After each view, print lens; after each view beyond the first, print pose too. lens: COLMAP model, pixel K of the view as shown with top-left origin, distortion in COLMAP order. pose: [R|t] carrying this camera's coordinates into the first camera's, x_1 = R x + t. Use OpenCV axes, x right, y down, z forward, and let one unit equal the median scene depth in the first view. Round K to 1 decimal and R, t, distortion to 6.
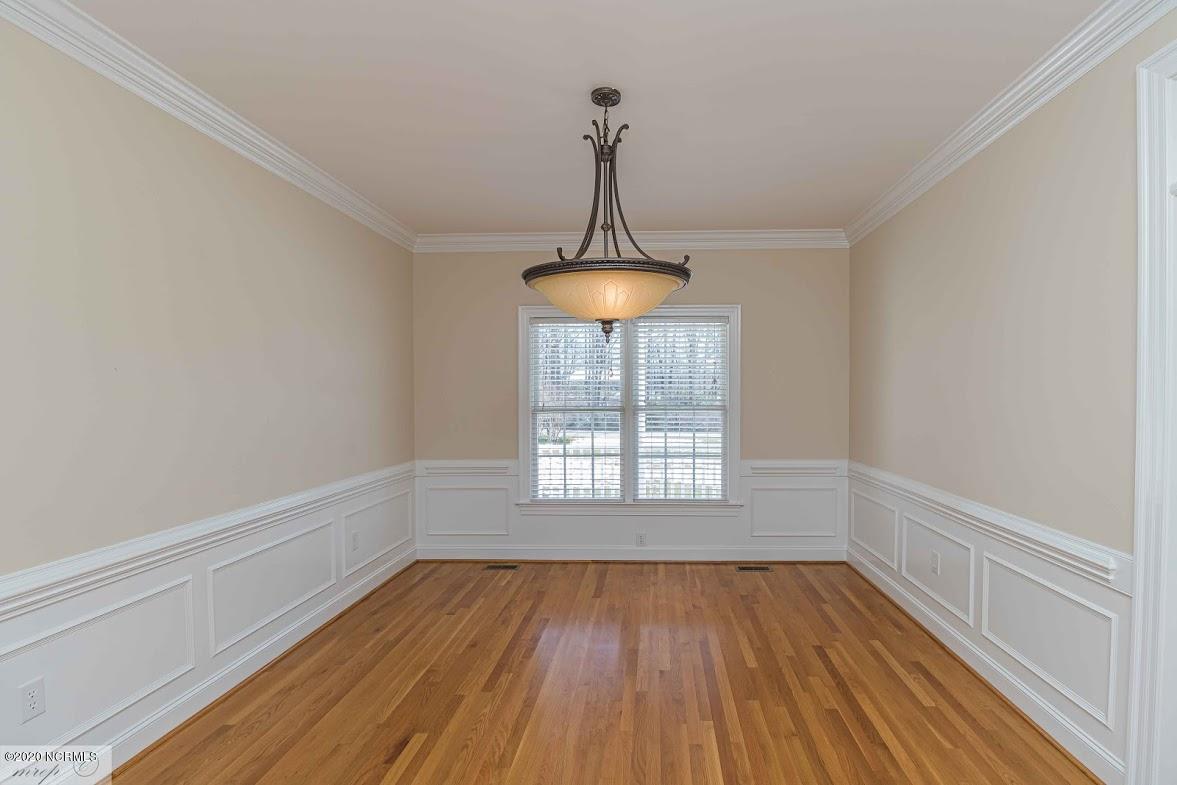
lens RADIAL K [[581.8, 0, 635.7], [0, 581.8, 394.6], [0, 0, 1]] dist [-0.001821, -0.000554]
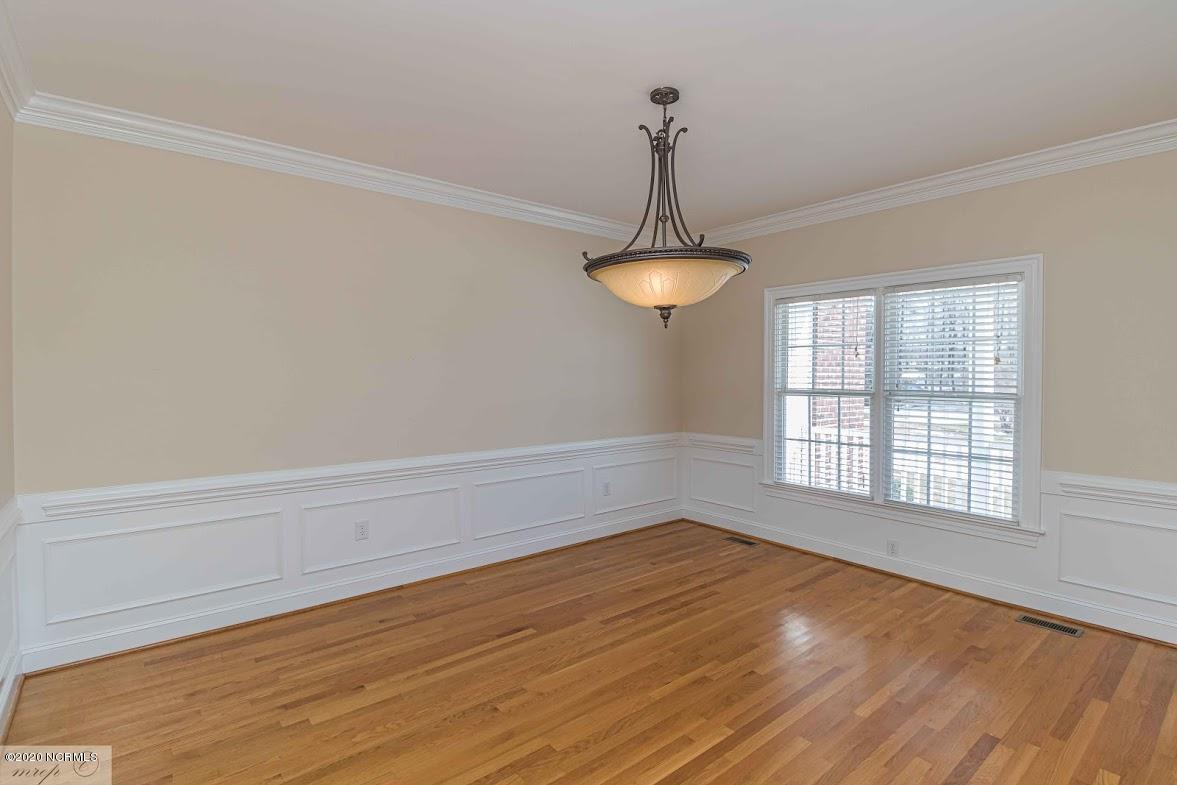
lens RADIAL K [[563.4, 0, 586.1], [0, 563.4, 378.0], [0, 0, 1]] dist [0.022265, -0.019497]
pose [[0.651887, 0.010920, -0.758238, 0.423597], [-0.006346, 0.999940, 0.008944, -0.004499], [0.758290, -0.001019, 0.651917, 0.151326]]
